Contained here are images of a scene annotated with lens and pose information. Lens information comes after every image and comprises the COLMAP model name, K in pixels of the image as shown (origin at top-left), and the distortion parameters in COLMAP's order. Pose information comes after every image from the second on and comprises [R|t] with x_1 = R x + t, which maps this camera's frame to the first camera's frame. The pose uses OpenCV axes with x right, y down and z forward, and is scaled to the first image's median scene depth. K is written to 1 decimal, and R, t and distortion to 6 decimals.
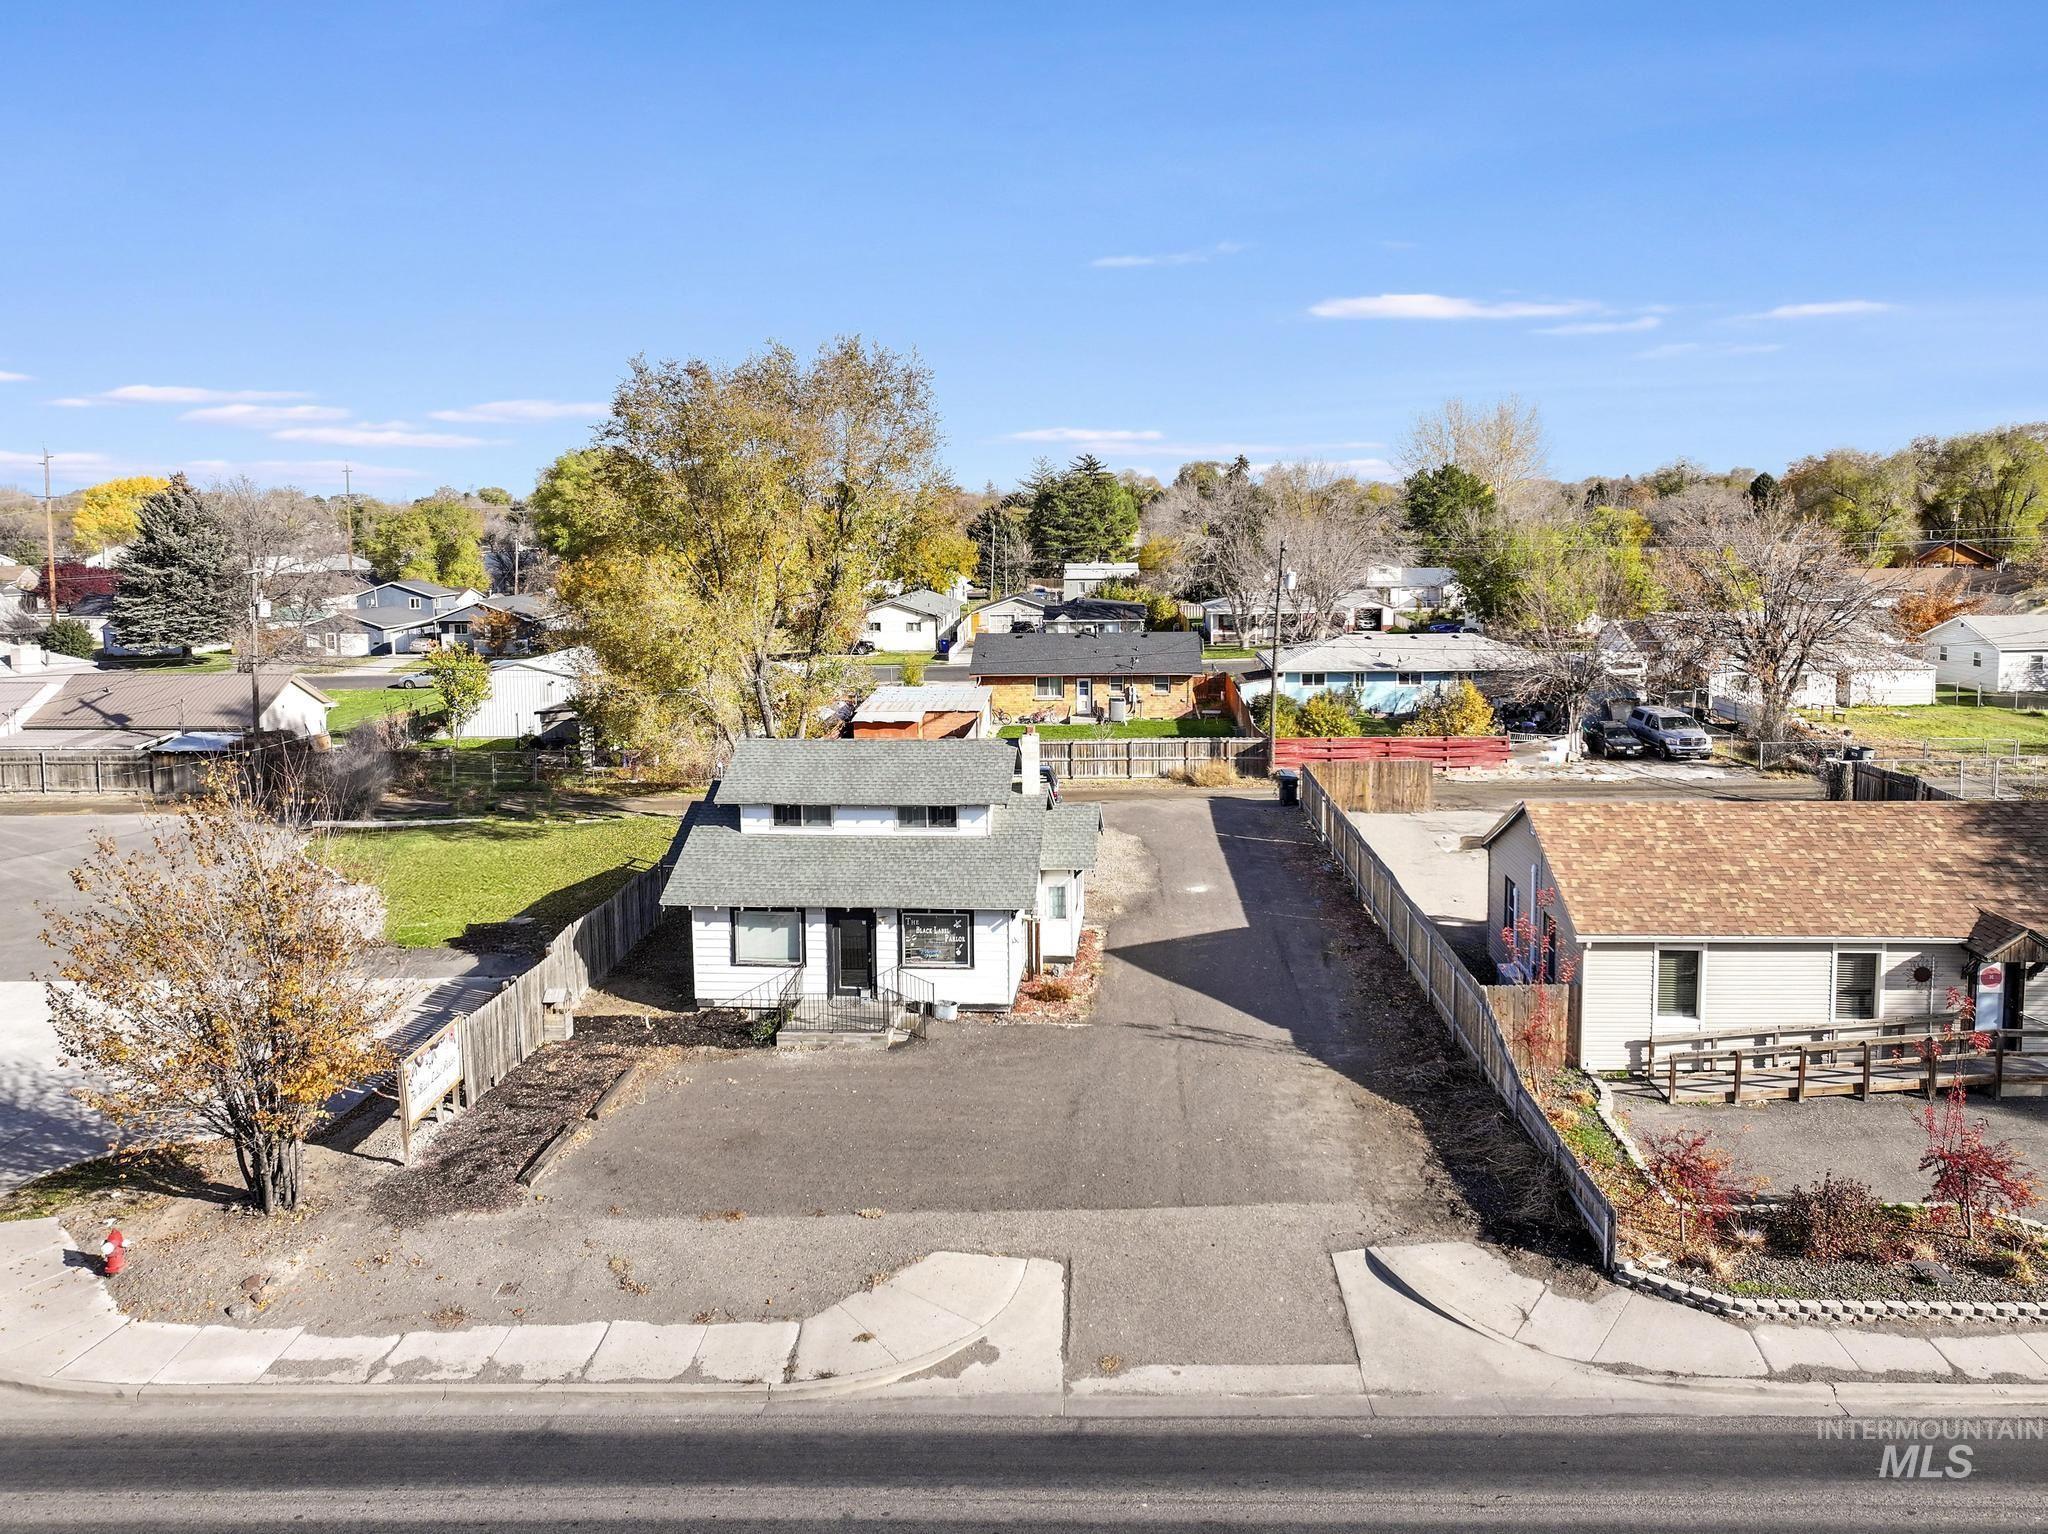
lens RADIAL K [[1470.1, 0, 1061.3], [0, 1470.1, 667.2], [0, 0, 1]] dist [-0.001348, 0.011216]
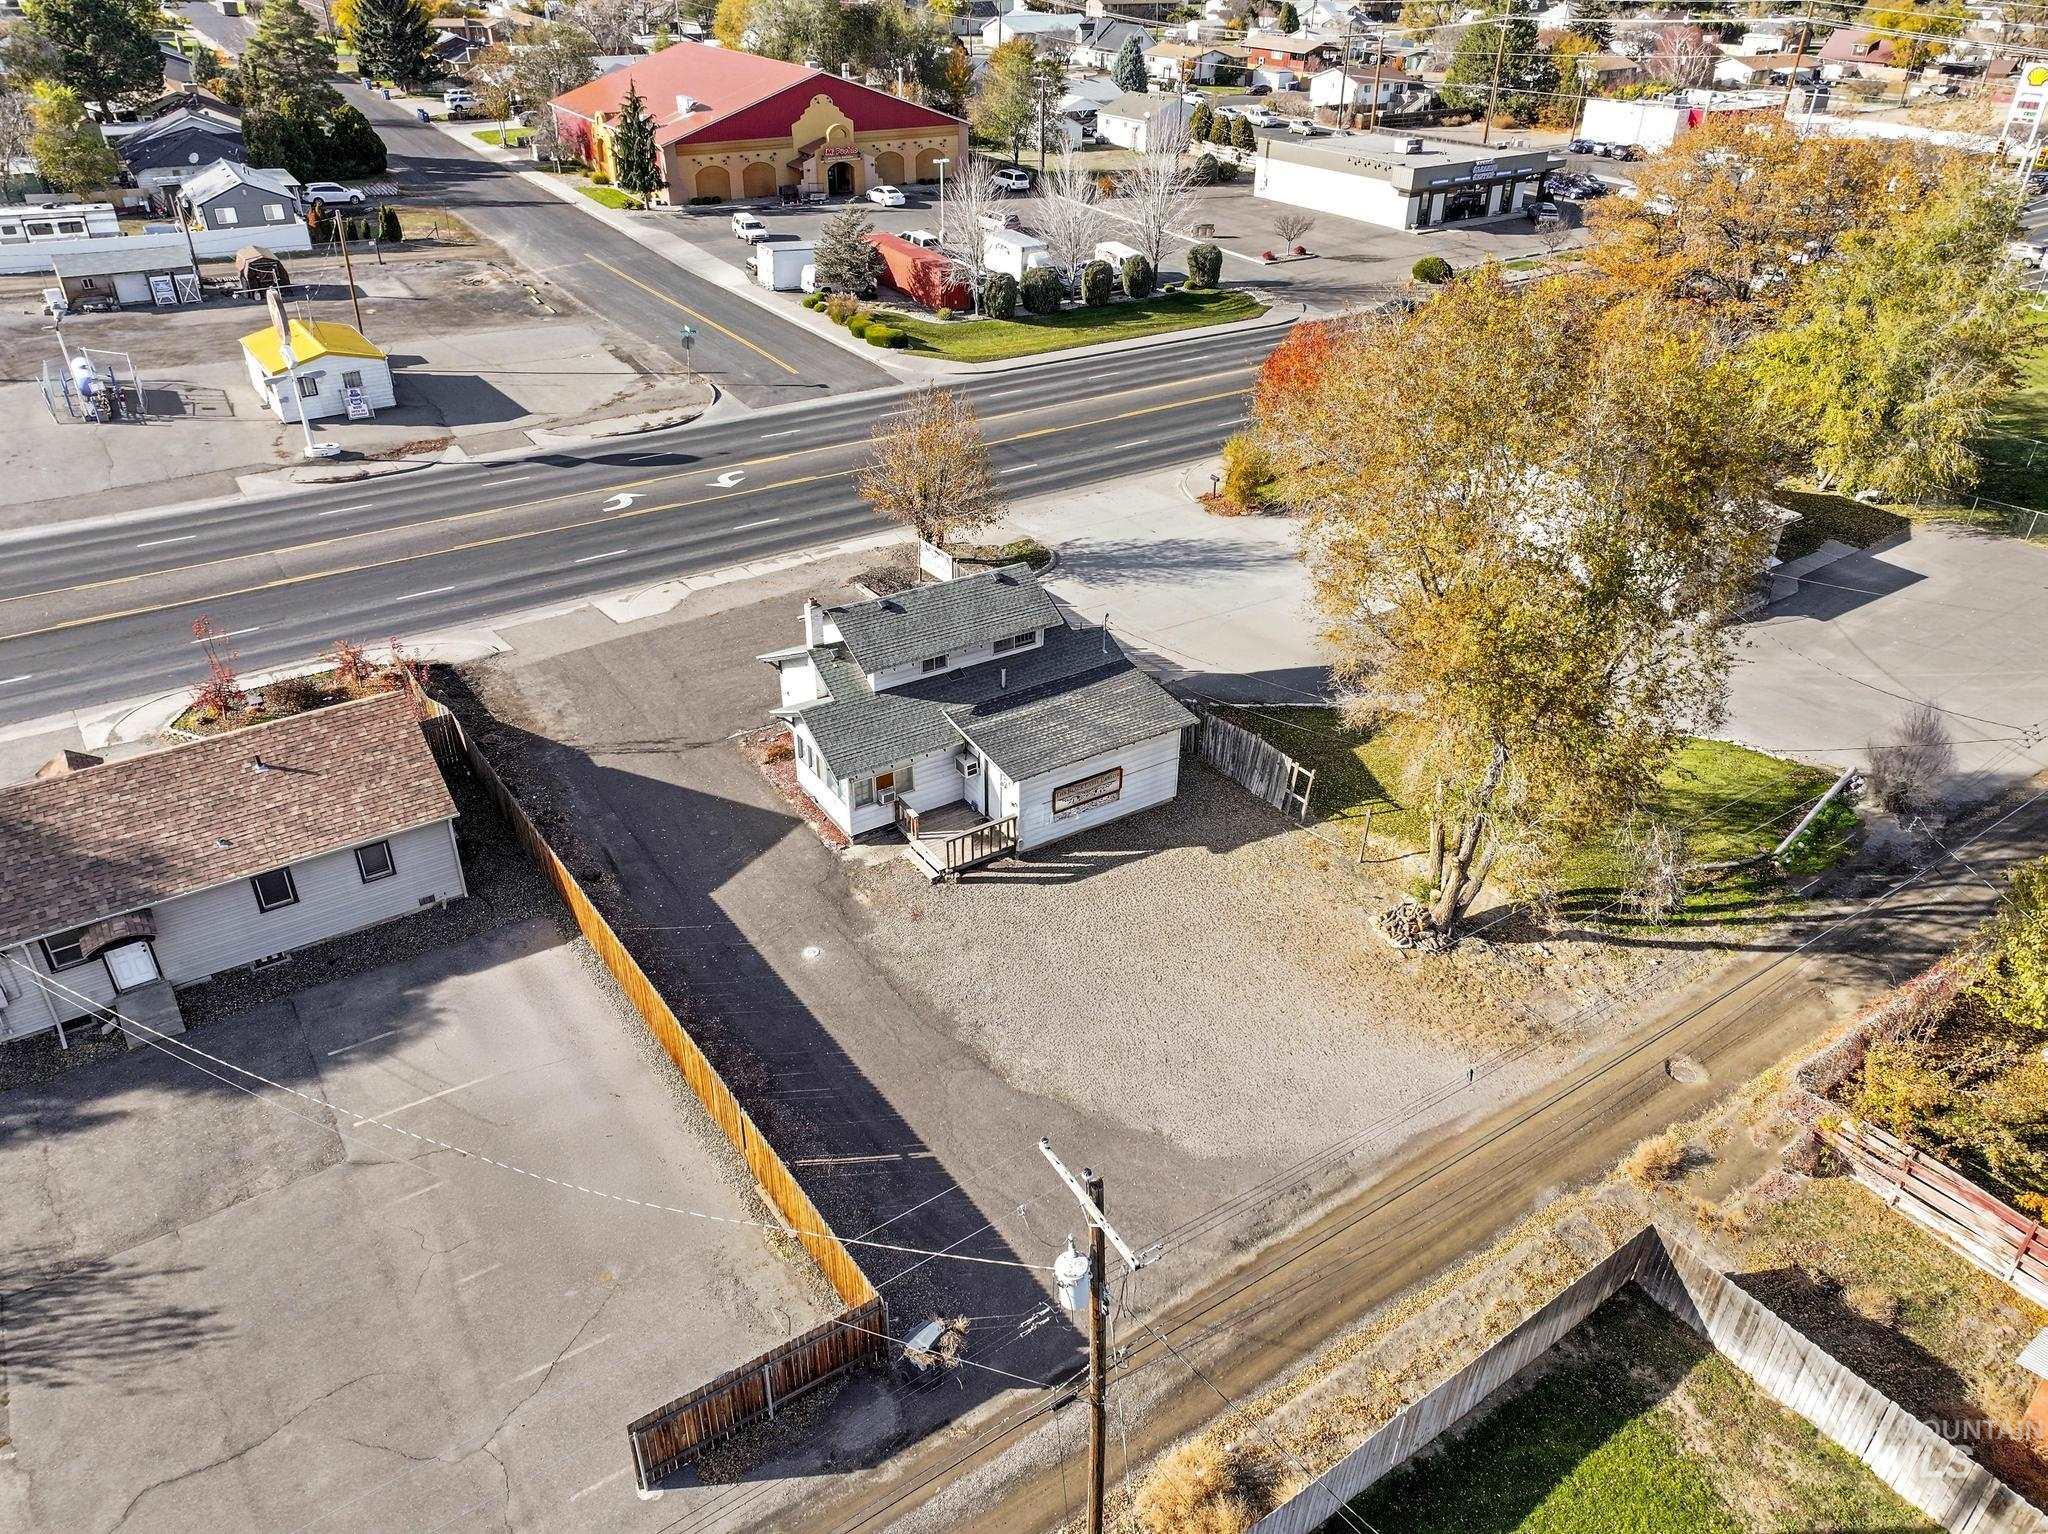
lens RADIAL K [[1430.4, 0, 1029.6], [0, 1430.4, 767.0], [0, 0, 1]] dist [-0.002237, 0.013499]
pose [[-0.799800, 0.309957, -0.514050, 0.528384], [-0.070714, 0.801754, 0.593457, -0.611234], [0.596087, 0.510997, -0.619324, 2.082769]]
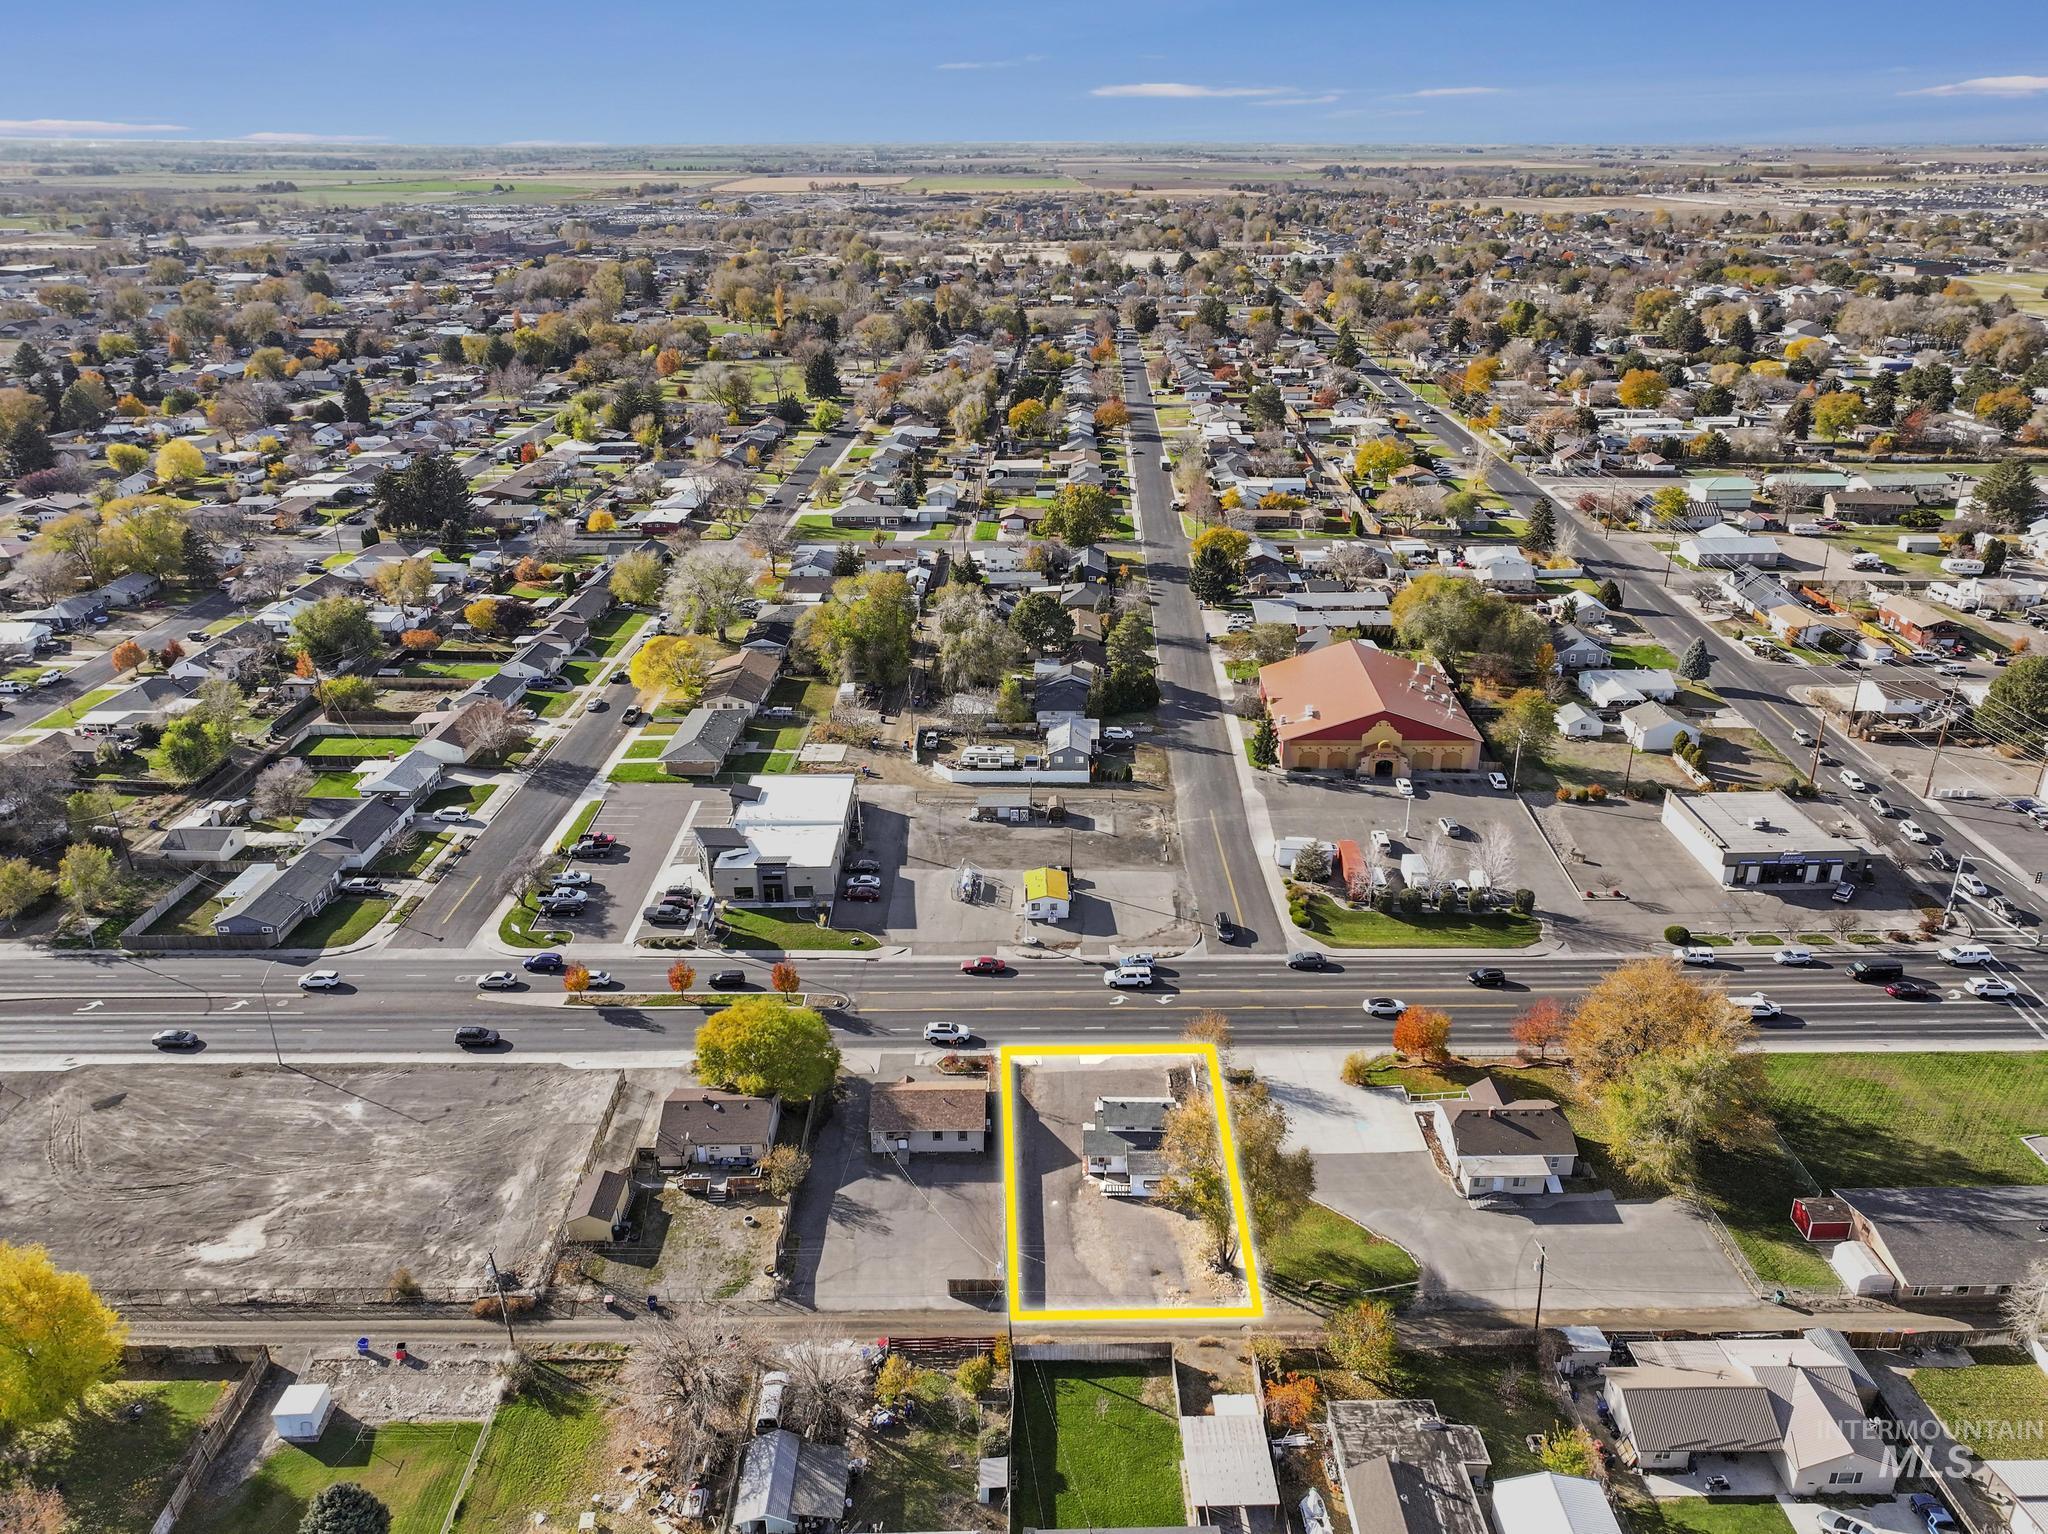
lens RADIAL K [[1430.4, 0, 1029.6], [0, 1430.4, 767.0], [0, 0, 1]] dist [-0.002237, 0.013499]
pose [[-0.998918, 0.033689, -0.032074, 0.283867], [0.013551, 0.870391, 0.492175, -2.866644], [0.044498, 0.491207, -0.869905, 4.257442]]
